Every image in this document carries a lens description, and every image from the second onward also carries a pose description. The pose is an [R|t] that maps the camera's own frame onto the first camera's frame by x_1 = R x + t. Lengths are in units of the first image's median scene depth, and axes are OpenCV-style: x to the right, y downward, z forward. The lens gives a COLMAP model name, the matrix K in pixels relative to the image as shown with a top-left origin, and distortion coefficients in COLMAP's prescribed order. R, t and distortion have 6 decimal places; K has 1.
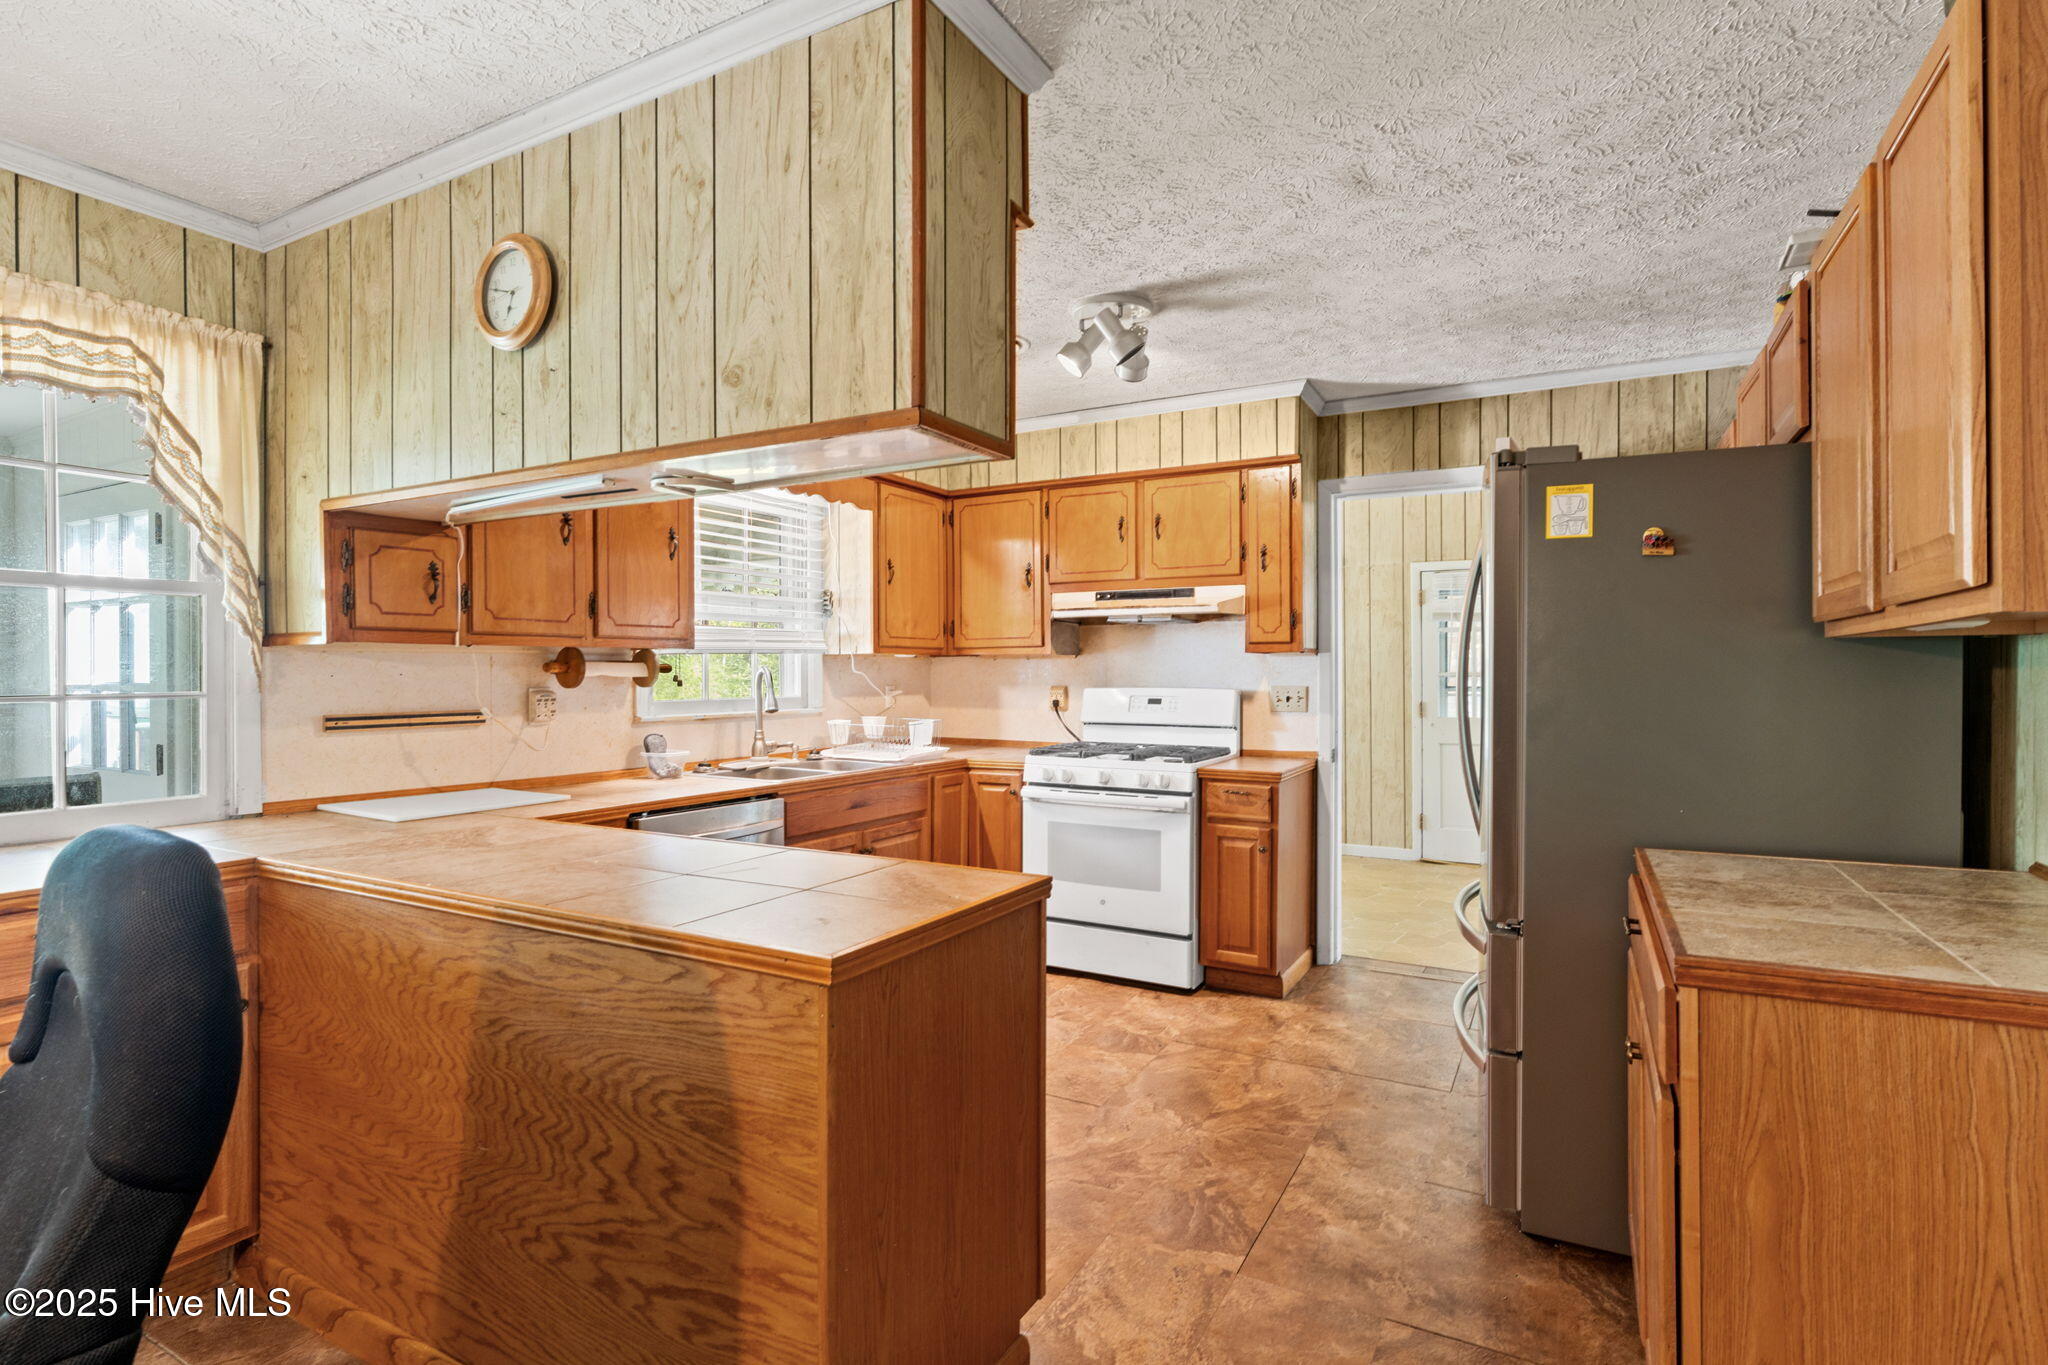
lens RADIAL K [[971.8, 0, 1016.1], [0, 971.8, 670.4], [0, 0, 1]] dist [0.002386, 0.000409]
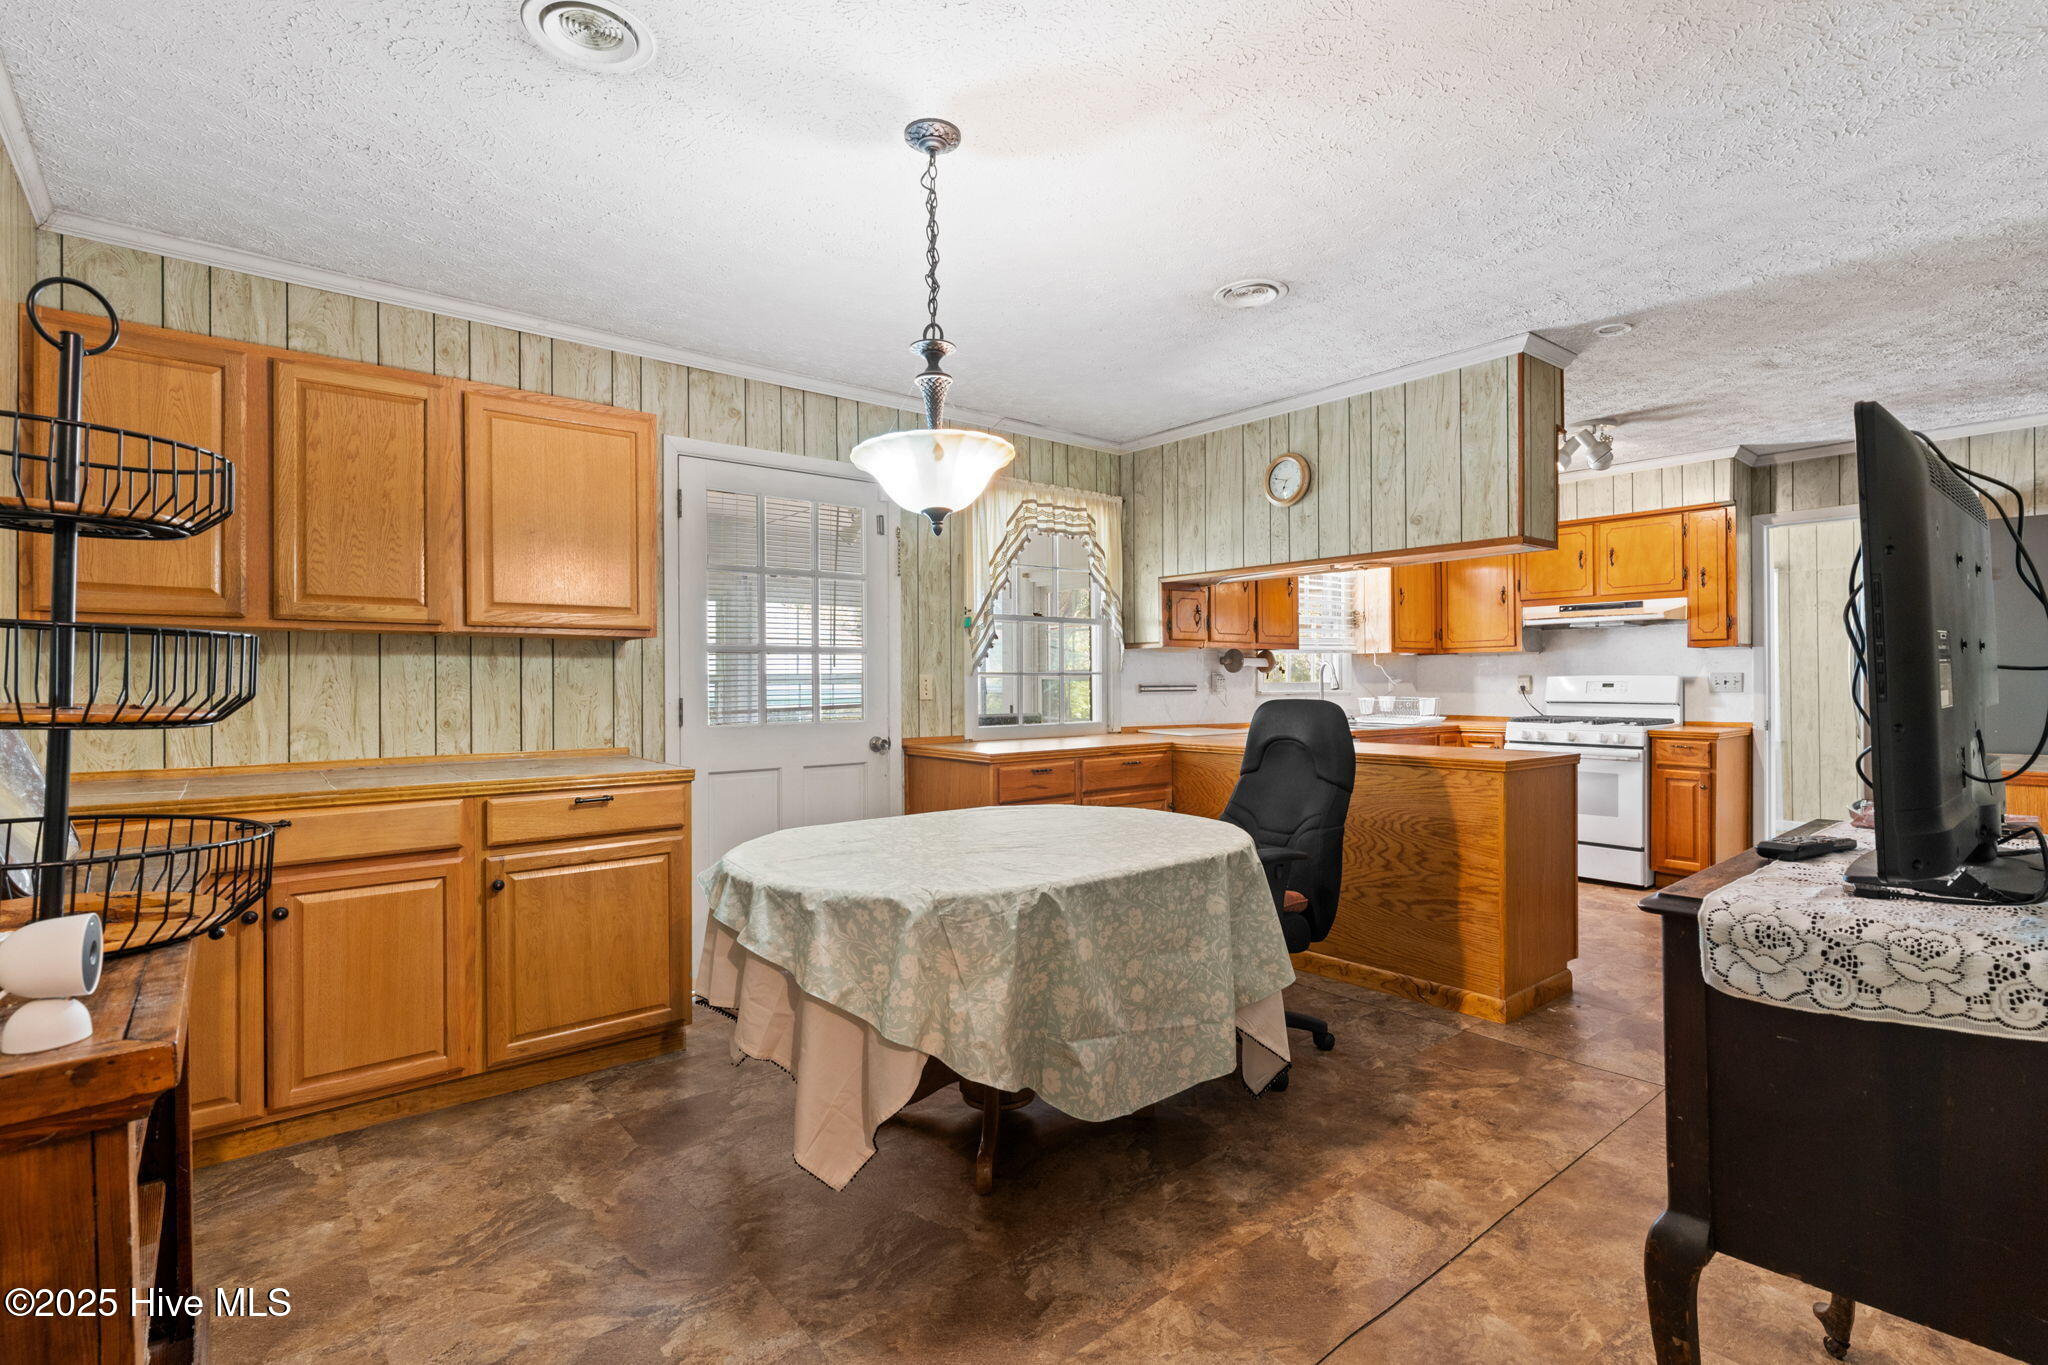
lens RADIAL K [[971.8, 0, 1029.7], [0, 971.8, 678.9], [0, 0, 1]] dist [0.002386, 0.000409]
pose [[0.936756, -0.004600, -0.349953, -0.231214], [0.004012, 0.999989, -0.002406, 0.038669], [0.349960, 0.000850, 0.936764, -0.919891]]
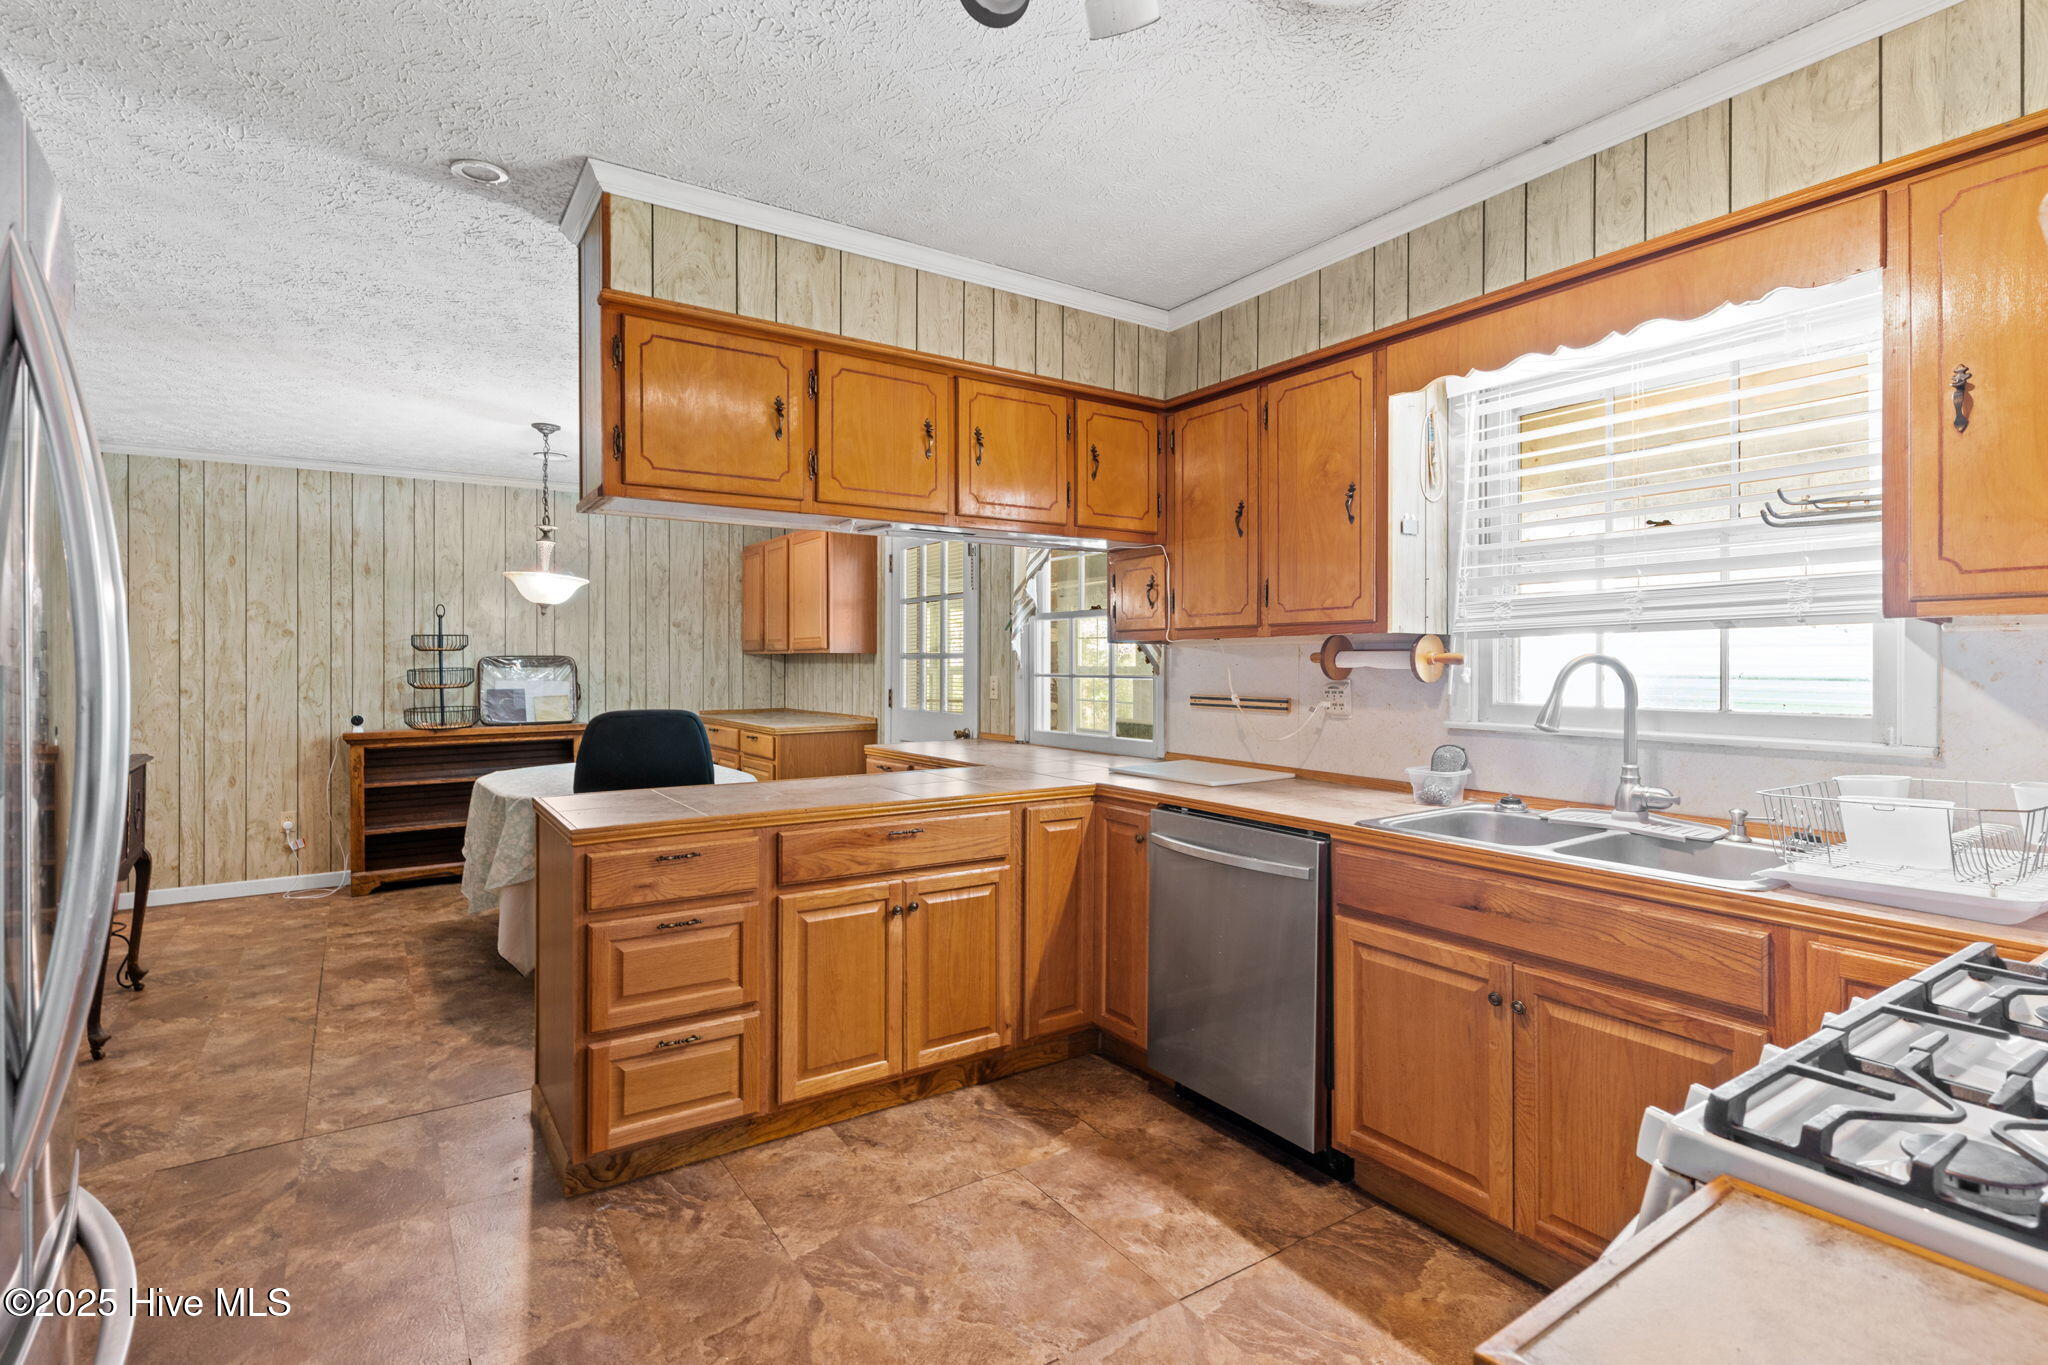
lens RADIAL K [[971.8, 0, 1020.9], [0, 971.8, 651.3], [0, 0, 1]] dist [0.002386, 0.000409]
pose [[-0.441413, -0.009783, -0.897251, 0.597487], [-0.000053, 0.999941, -0.010877, 0.000764], [0.897304, -0.004754, -0.441387, 1.359296]]
